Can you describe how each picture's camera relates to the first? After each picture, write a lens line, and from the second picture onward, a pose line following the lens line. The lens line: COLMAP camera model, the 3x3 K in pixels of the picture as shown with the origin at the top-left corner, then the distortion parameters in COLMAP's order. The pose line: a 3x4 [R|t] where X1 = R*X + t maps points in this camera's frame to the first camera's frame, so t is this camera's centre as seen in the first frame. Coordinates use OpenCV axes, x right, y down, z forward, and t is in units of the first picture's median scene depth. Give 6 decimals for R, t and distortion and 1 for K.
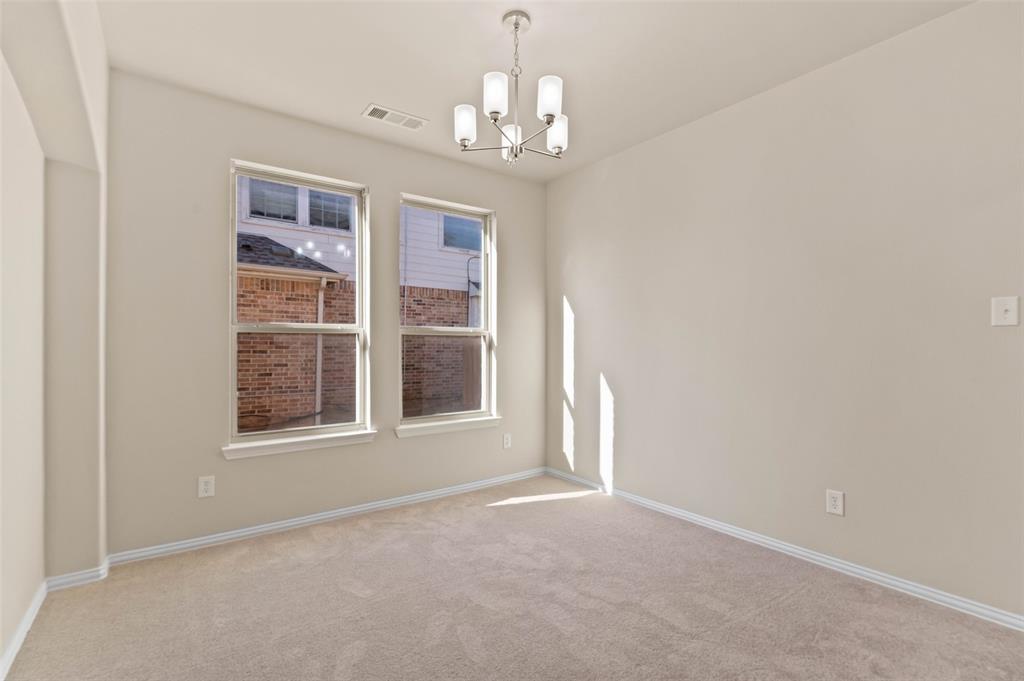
lens RADIAL K [[468.7, 0, 513.3], [0, 468.7, 345.1], [0, 0, 1]] dist [-0.003031, 0.000121]
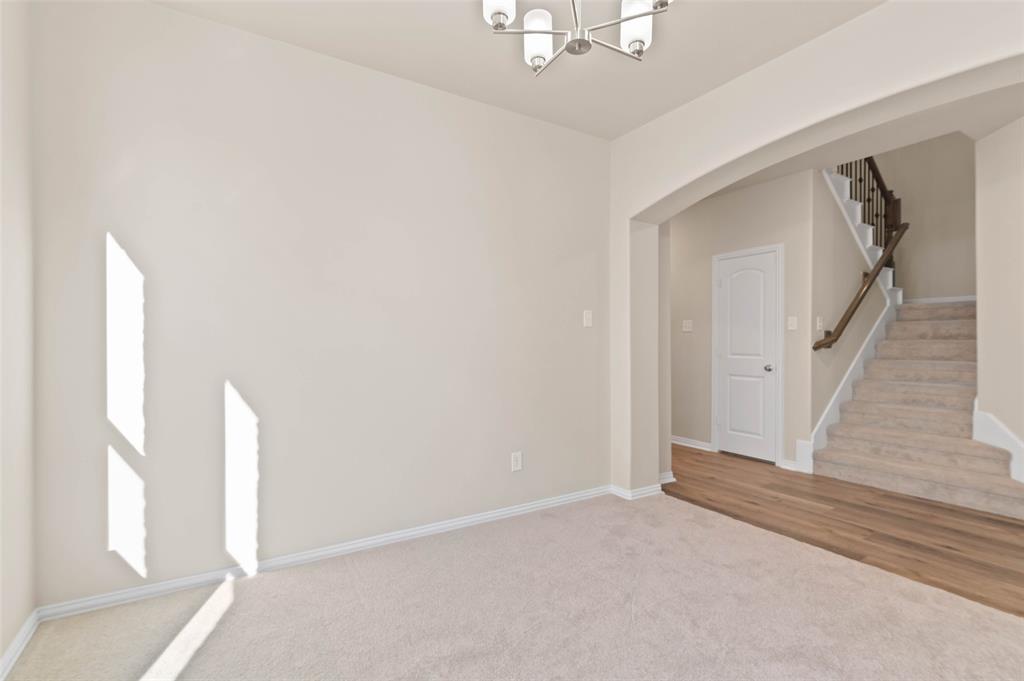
lens RADIAL K [[468.7, 0, 513.0], [0, 468.7, 342.1], [0, 0, 1]] dist [-0.003031, 0.000121]
pose [[0.090670, 0.005892, 0.995864, -0.381651], [0.001043, 0.999981, -0.006011, 0.013090], [-0.995880, 0.001584, 0.090662, 0.588087]]
